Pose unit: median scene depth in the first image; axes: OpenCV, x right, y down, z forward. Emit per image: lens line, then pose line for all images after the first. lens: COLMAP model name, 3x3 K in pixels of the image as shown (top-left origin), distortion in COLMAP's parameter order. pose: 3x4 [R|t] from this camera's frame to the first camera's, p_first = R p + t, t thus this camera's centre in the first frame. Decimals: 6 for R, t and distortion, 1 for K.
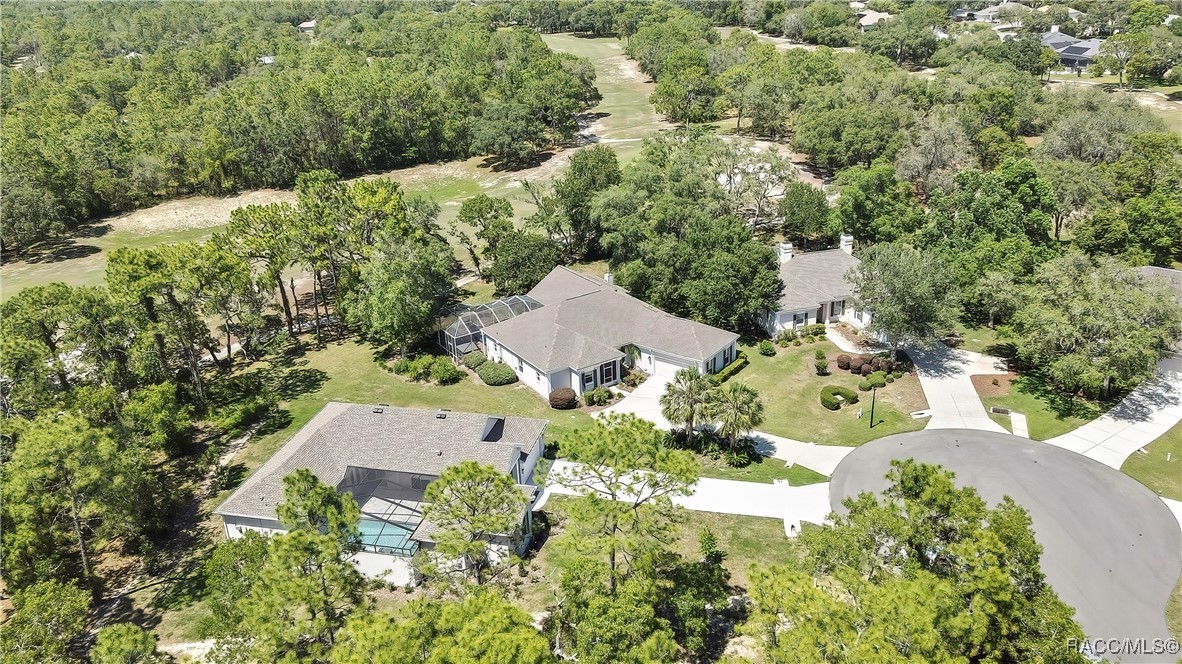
lens RADIAL K [[877.8, 0, 600.2], [0, 877.8, 337.8], [0, 0, 1]] dist [0.007628, 0.013963]
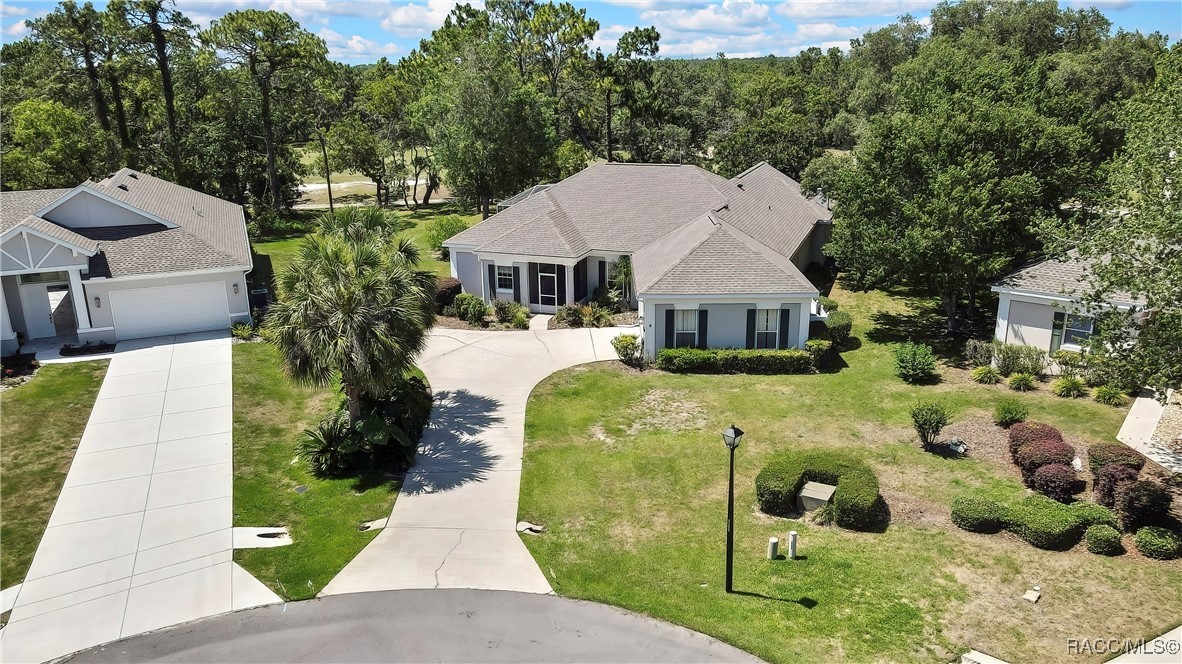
lens RADIAL K [[877.8, 0, 590.0], [0, 877.8, 329.4], [0, 0, 1]] dist [0.007628, 0.013963]
pose [[0.574097, 0.270739, -0.772731, 0.432519], [-0.345523, 0.935710, 0.071136, 0.019345], [0.742311, 0.226158, 0.630735, 0.715172]]
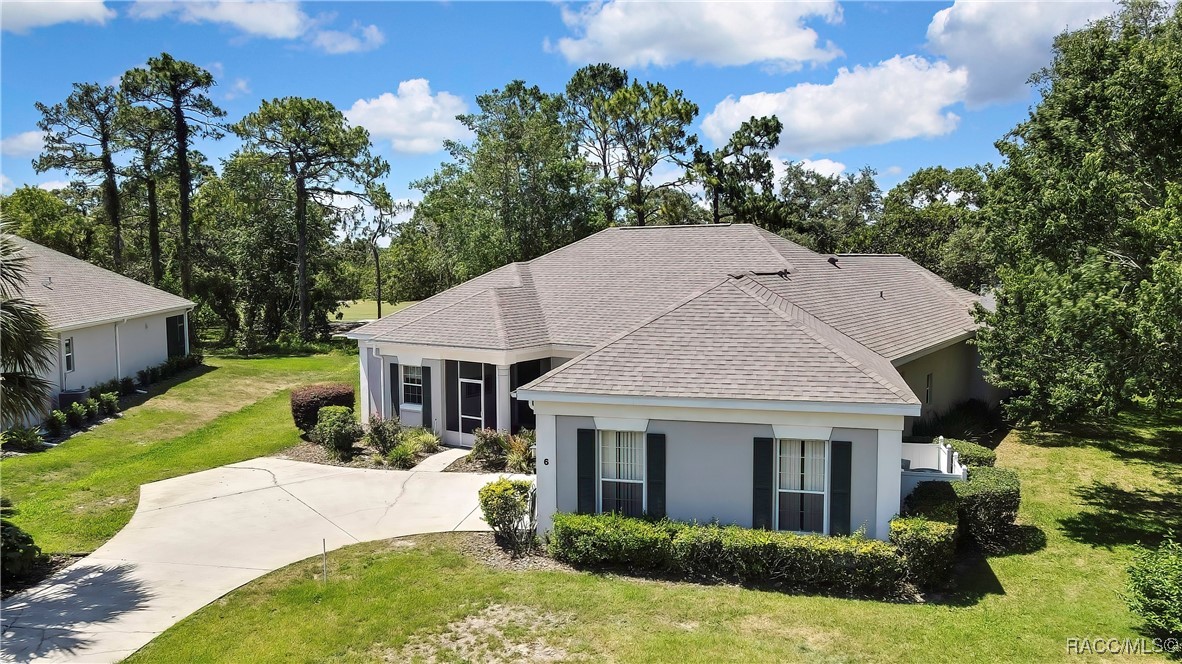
lens RADIAL K [[877.8, 0, 588.6], [0, 877.8, 328.9], [0, 0, 1]] dist [0.007628, 0.013963]
pose [[0.371803, 0.117673, -0.920824, 0.304039], [-0.390240, 0.919843, -0.040020, 0.014153], [0.842304, 0.374221, 0.387921, 0.924915]]
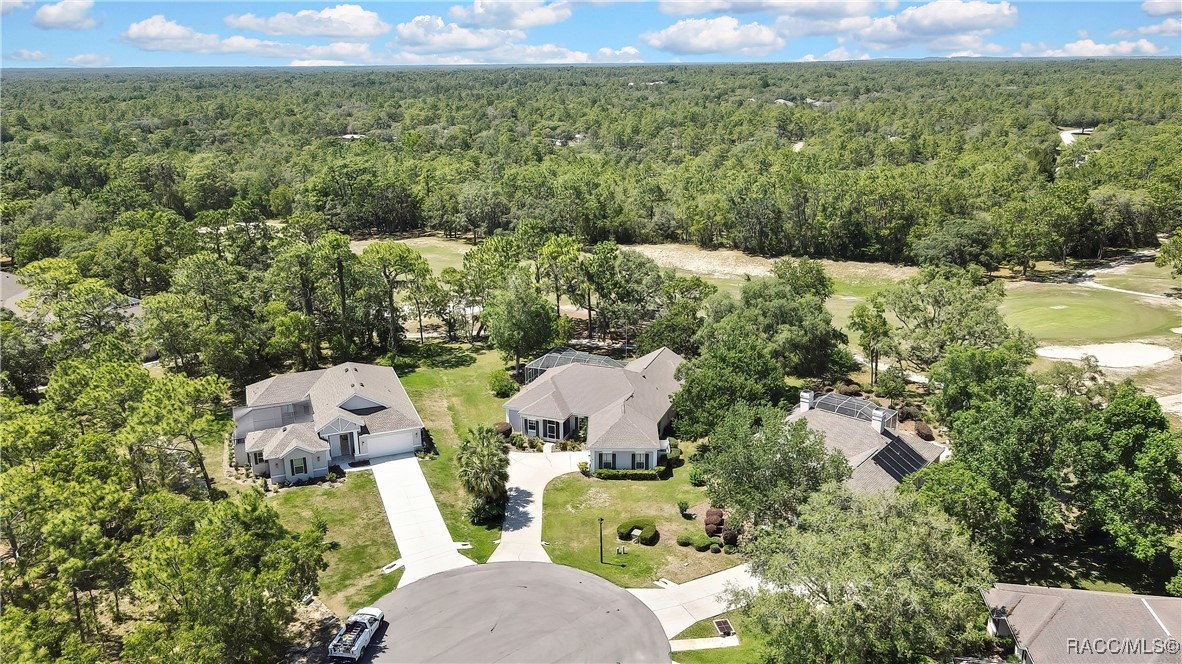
lens RADIAL K [[877.8, 0, 586.7], [0, 877.8, 335.4], [0, 0, 1]] dist [0.007628, 0.013963]
pose [[0.565261, 0.284086, -0.774451, 0.891150], [-0.352365, 0.932022, 0.084700, -0.188528], [0.745867, 0.225012, 0.626938, 0.303829]]
